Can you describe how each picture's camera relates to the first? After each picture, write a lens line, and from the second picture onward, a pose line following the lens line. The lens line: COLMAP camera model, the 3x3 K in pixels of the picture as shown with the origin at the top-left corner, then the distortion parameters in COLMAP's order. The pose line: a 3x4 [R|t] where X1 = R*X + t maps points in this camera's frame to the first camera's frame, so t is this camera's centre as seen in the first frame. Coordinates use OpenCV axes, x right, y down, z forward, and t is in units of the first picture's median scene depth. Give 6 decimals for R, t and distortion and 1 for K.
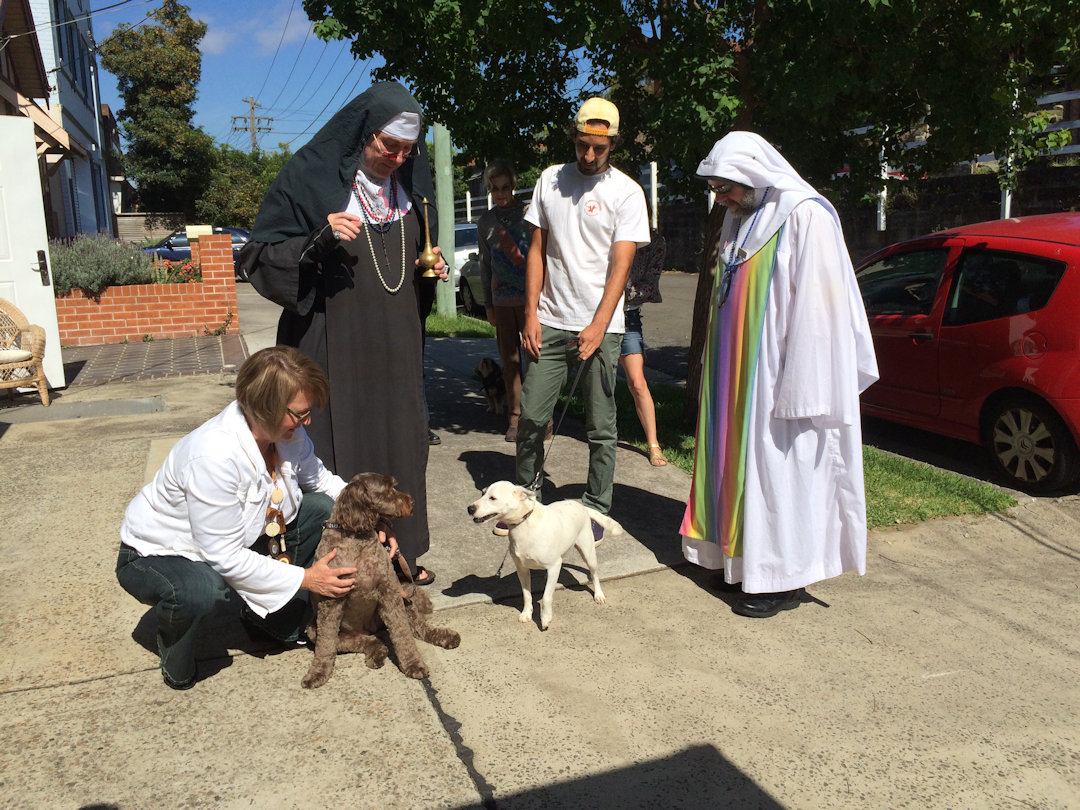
lens RADIAL K [[910.1, 0, 540.0], [0, 910.1, 405.0], [0, 0, 1]] dist [0.063558, -0.068505]
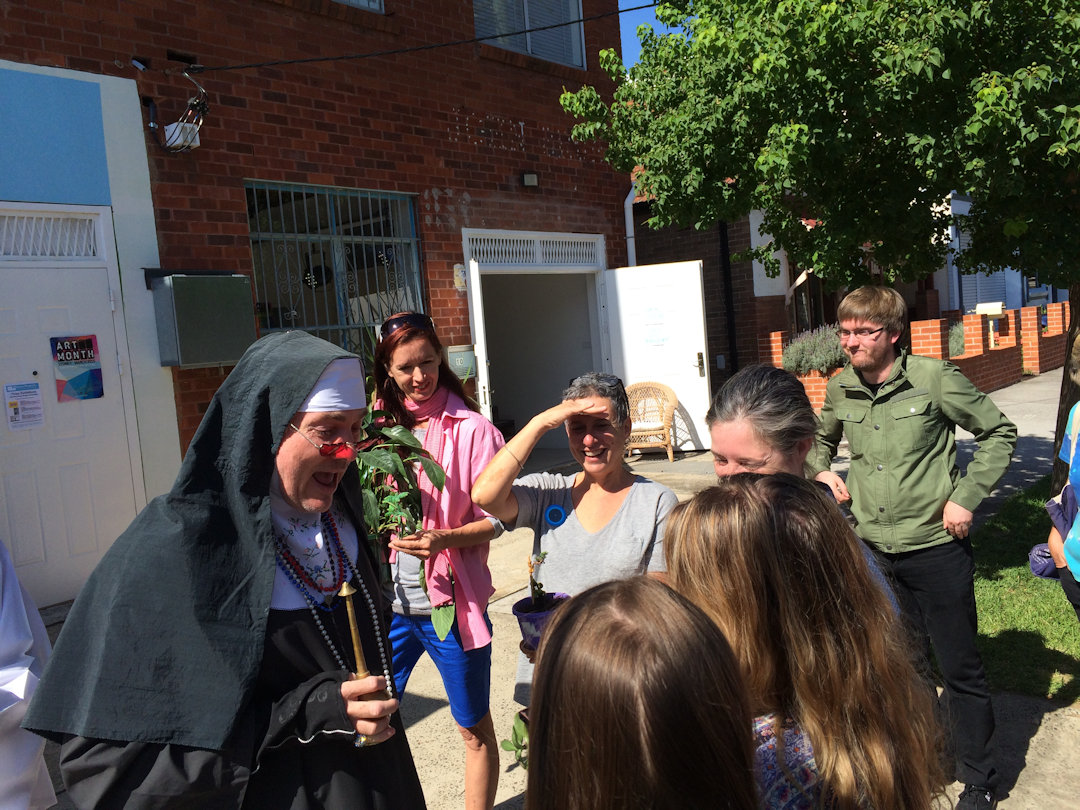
lens RADIAL K [[910.1, 0, 540.0], [0, 910.1, 405.0], [0, 0, 1]] dist [0.063558, -0.068505]
pose [[0.485975, 0.048360, -0.872633, 0.389783], [-0.093382, 0.995625, 0.003171, -0.045677], [0.868969, 0.079948, 0.488365, 0.066936]]
